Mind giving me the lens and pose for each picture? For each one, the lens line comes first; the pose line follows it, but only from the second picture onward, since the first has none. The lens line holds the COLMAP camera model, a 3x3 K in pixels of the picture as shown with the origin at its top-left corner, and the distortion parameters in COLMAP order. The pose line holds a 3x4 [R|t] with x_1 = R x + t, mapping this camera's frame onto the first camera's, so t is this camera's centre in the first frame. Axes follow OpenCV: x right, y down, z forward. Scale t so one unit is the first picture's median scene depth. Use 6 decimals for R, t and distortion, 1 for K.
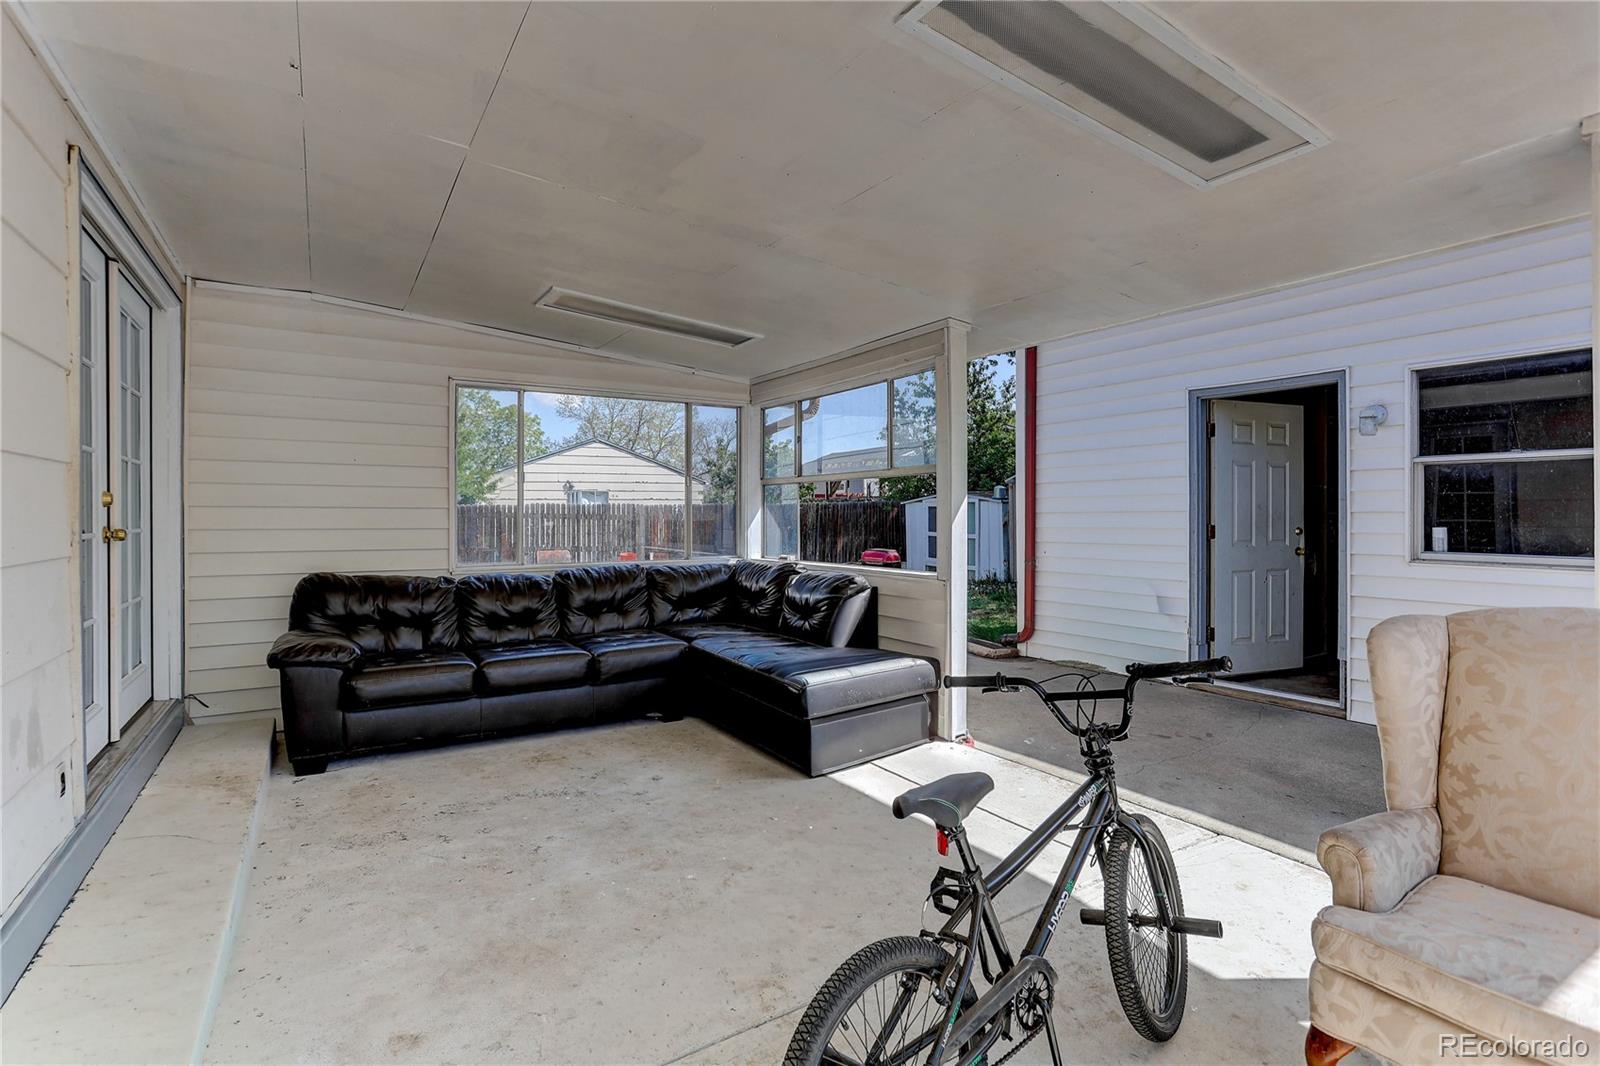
lens RADIAL K [[778.7, 0, 794.7], [0, 778.7, 512.0], [0, 0, 1]] dist [0.000984, 0.000415]
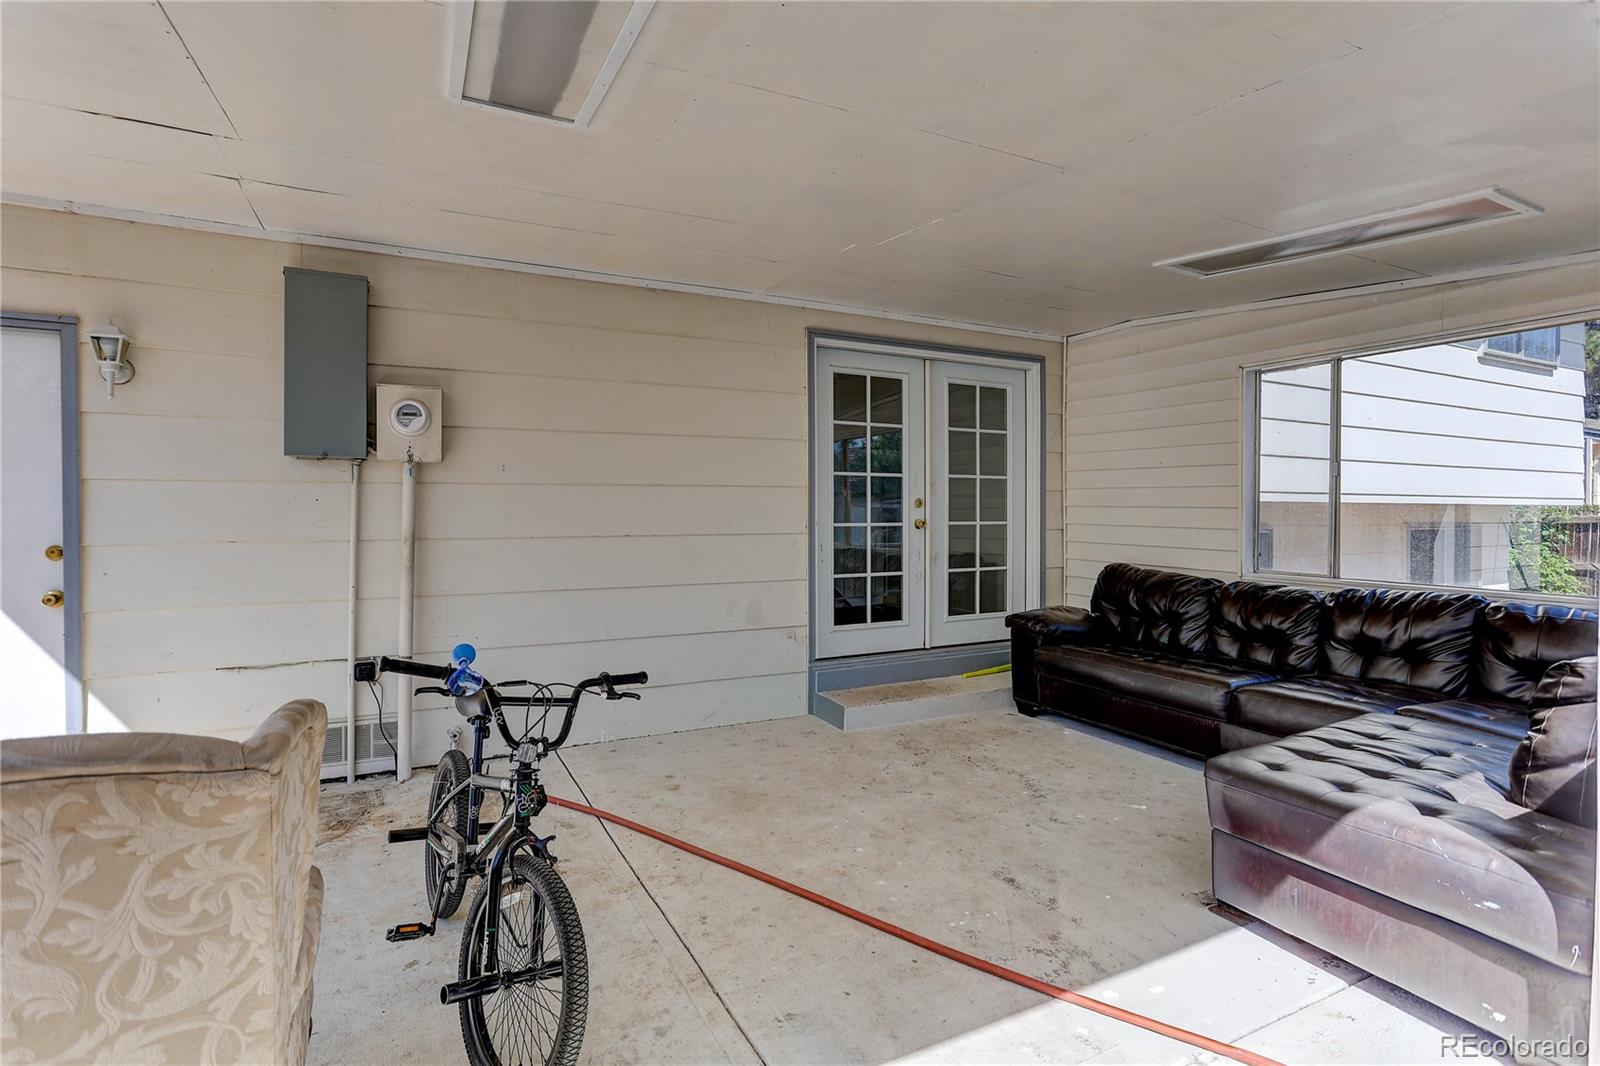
lens RADIAL K [[778.7, 0, 794.7], [0, 778.7, 512.0], [0, 0, 1]] dist [0.000984, 0.000415]
pose [[-0.068366, 0.006112, -0.997642, 0.747324], [-0.006372, 0.999958, 0.006563, -0.004056], [0.997640, 0.006806, -0.068324, 0.775484]]
